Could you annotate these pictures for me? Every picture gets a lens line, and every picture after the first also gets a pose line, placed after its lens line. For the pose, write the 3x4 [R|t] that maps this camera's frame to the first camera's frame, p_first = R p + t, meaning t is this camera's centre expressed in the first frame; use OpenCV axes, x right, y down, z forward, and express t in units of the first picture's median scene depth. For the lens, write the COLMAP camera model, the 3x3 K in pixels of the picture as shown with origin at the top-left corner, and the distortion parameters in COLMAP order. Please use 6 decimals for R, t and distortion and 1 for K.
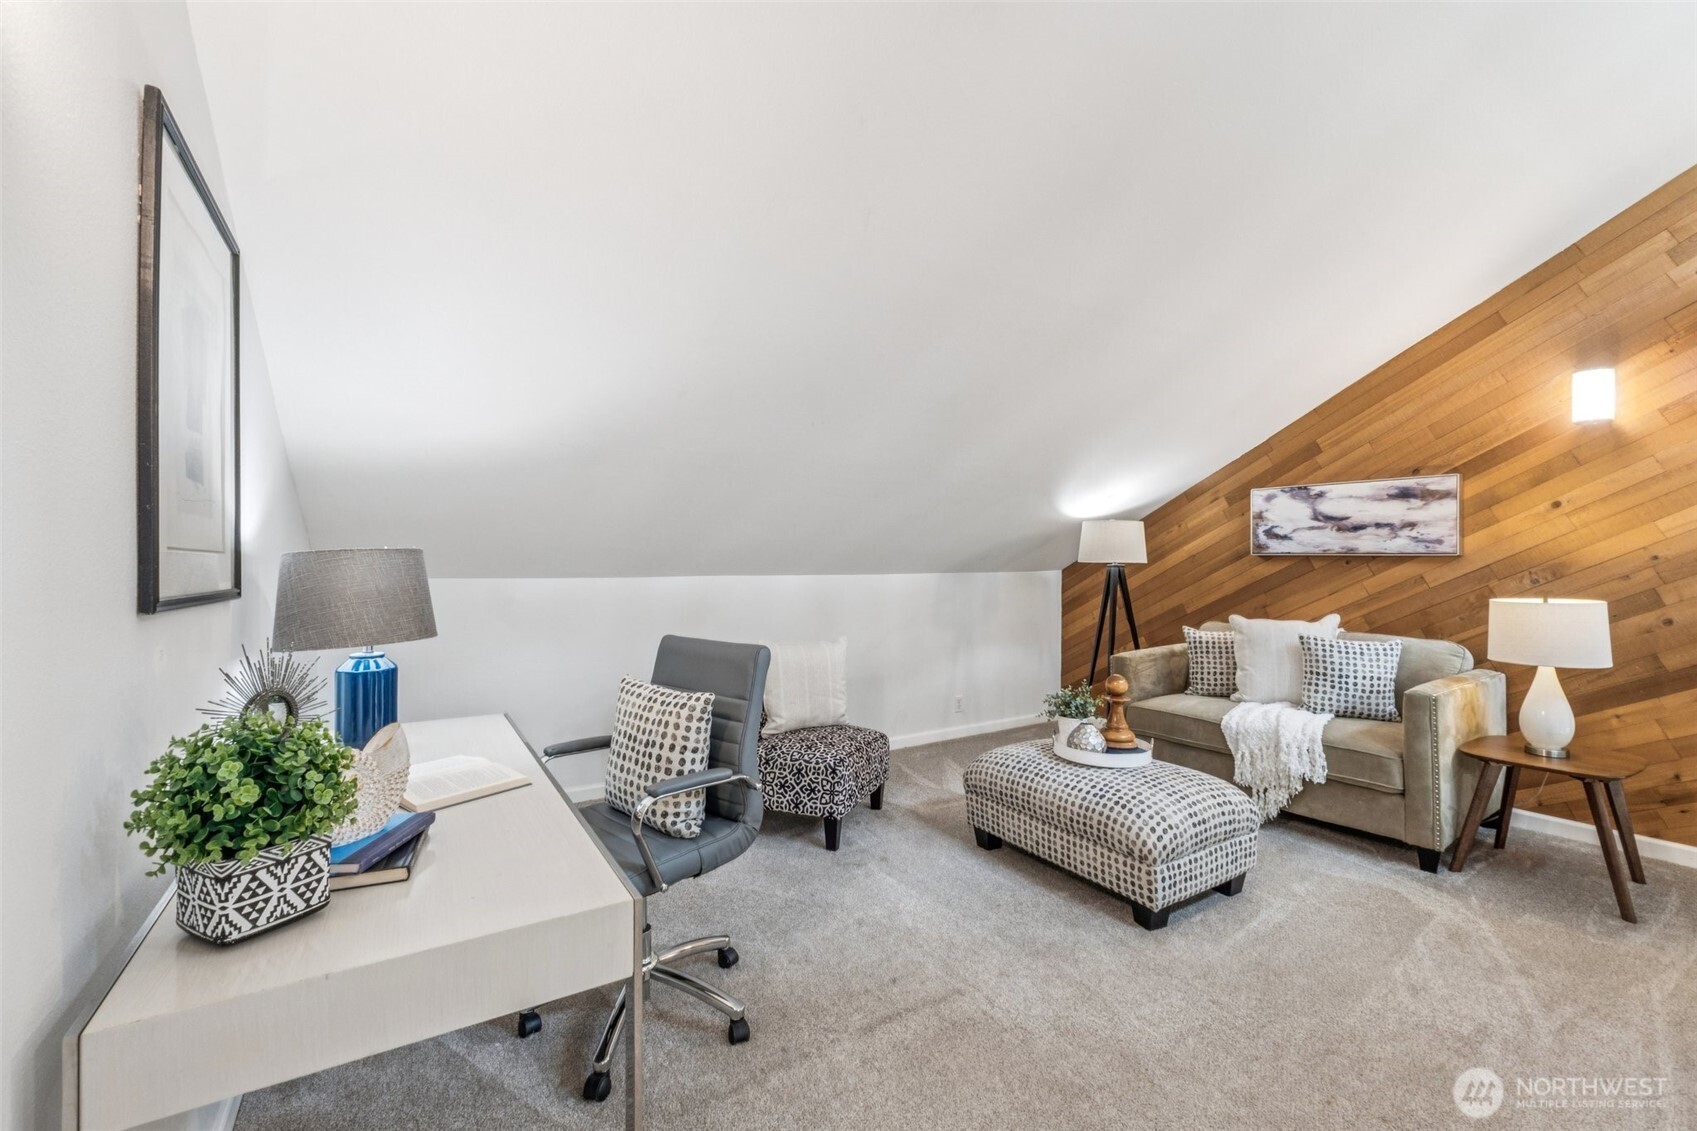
lens RADIAL K [[709.0, 0, 845.3], [0, 709.0, 558.4], [0, 0, 1]] dist [-0.006454, -0.000725]
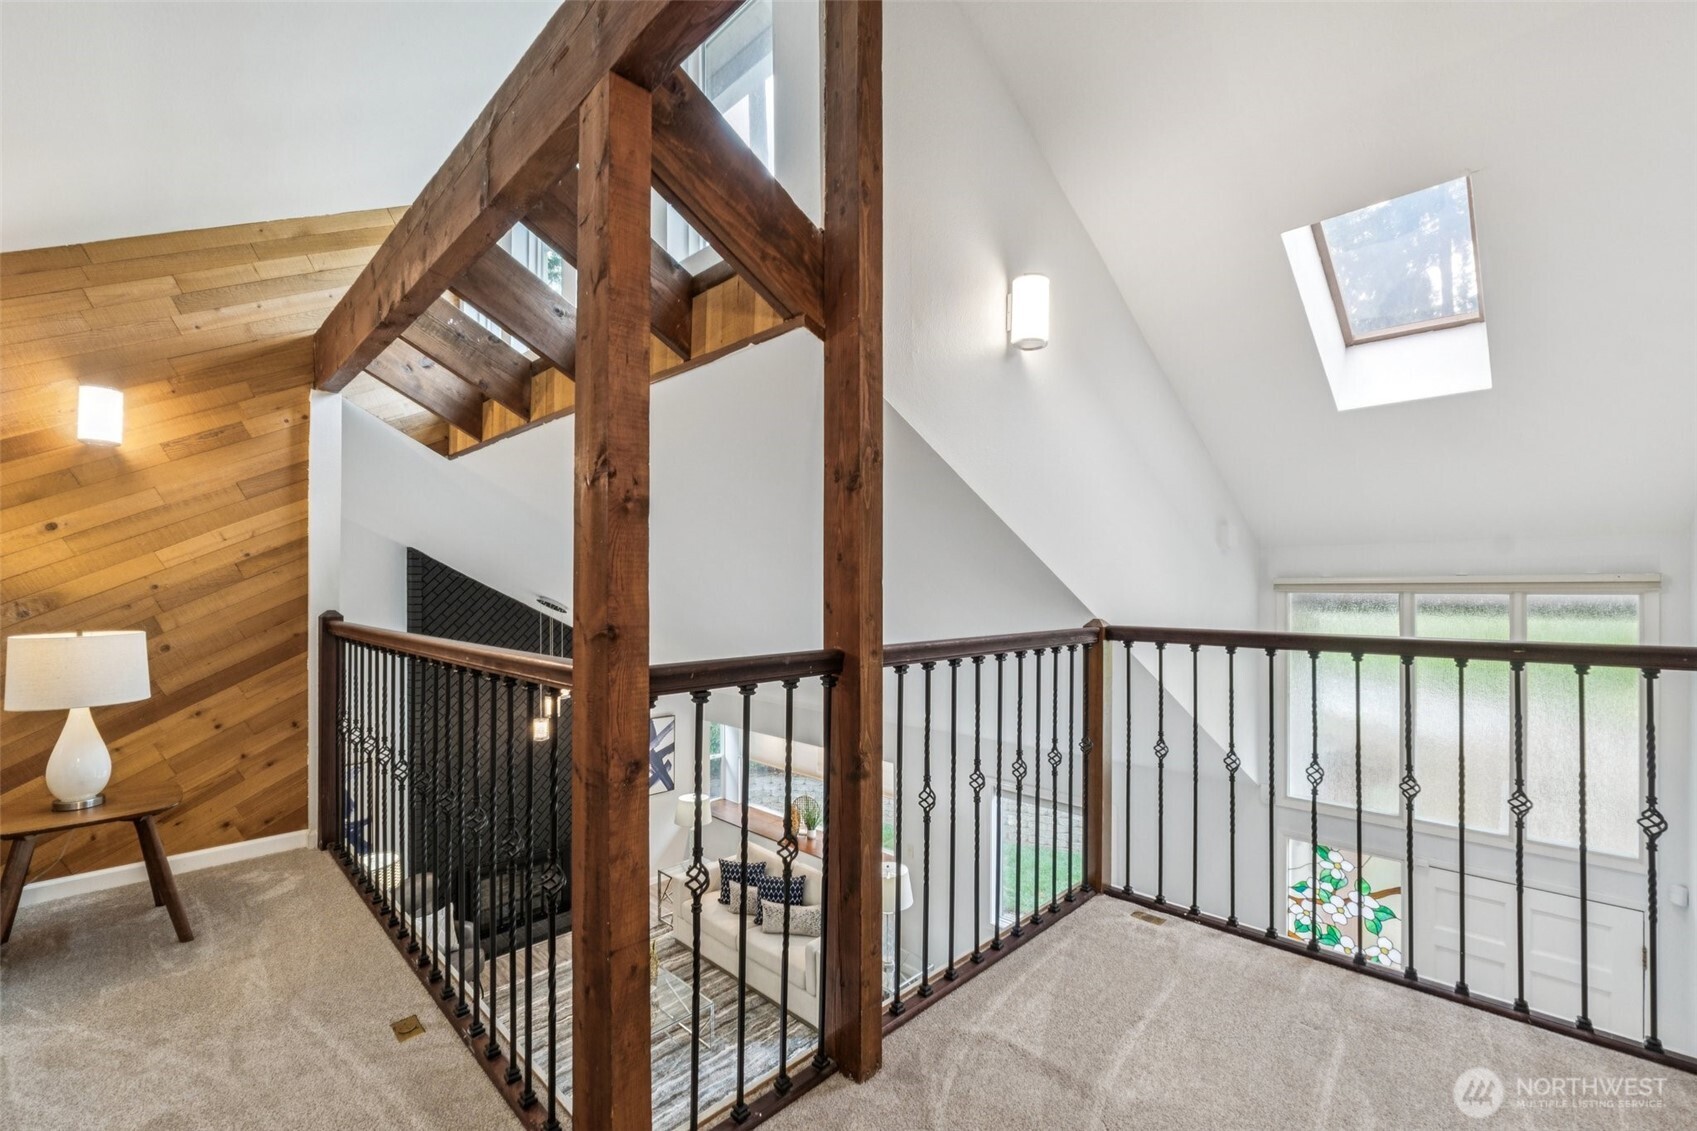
lens RADIAL K [[709.0, 0, 841.2], [0, 709.0, 589.1], [0, 0, 1]] dist [-0.006454, -0.000725]
pose [[-0.227877, 0.003437, 0.973684, -0.076046], [0.003724, 0.999990, -0.002659, 0.007928], [-0.973683, 0.003021, -0.227888, 0.229416]]
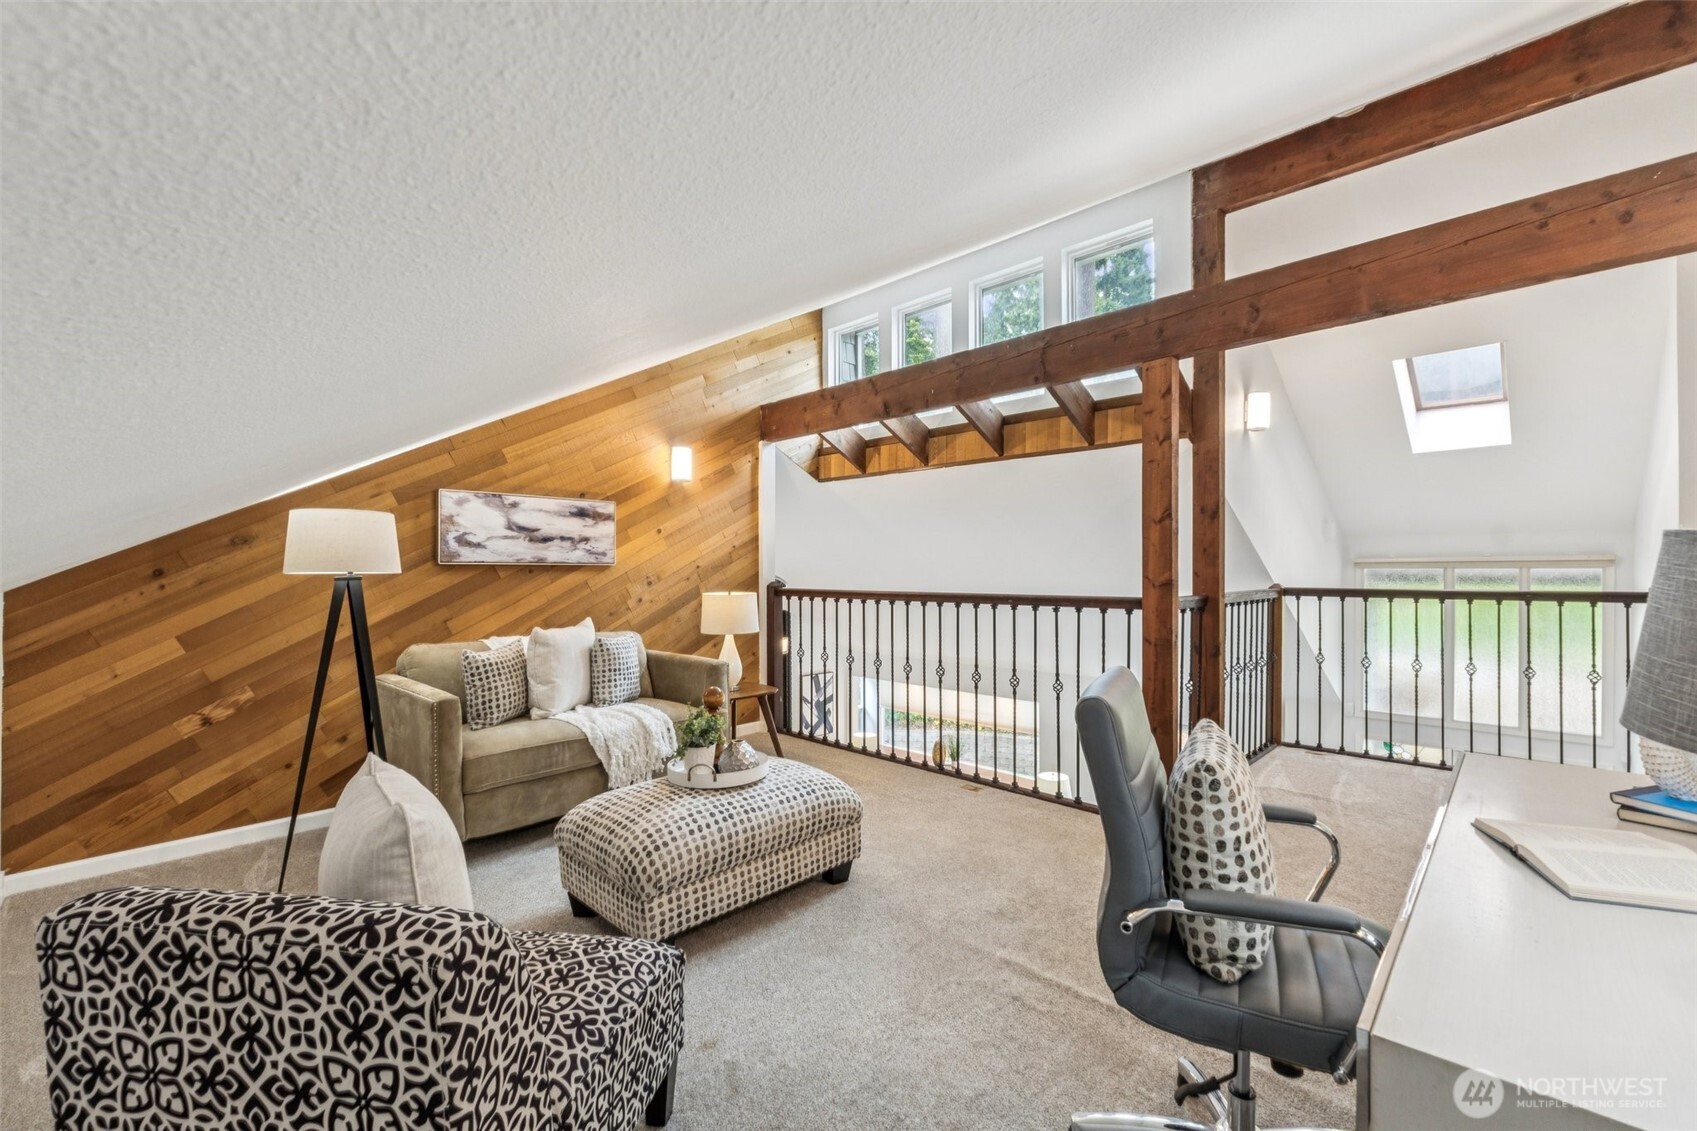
lens RADIAL K [[709.0, 0, 847.1], [0, 709.0, 576.3], [0, 0, 1]] dist [-0.006454, -0.000725]
pose [[-0.233797, -0.003646, 0.972278, -0.524380], [0.008310, 0.999949, 0.005748, 0.012943], [-0.972250, 0.009424, -0.233755, 0.948645]]
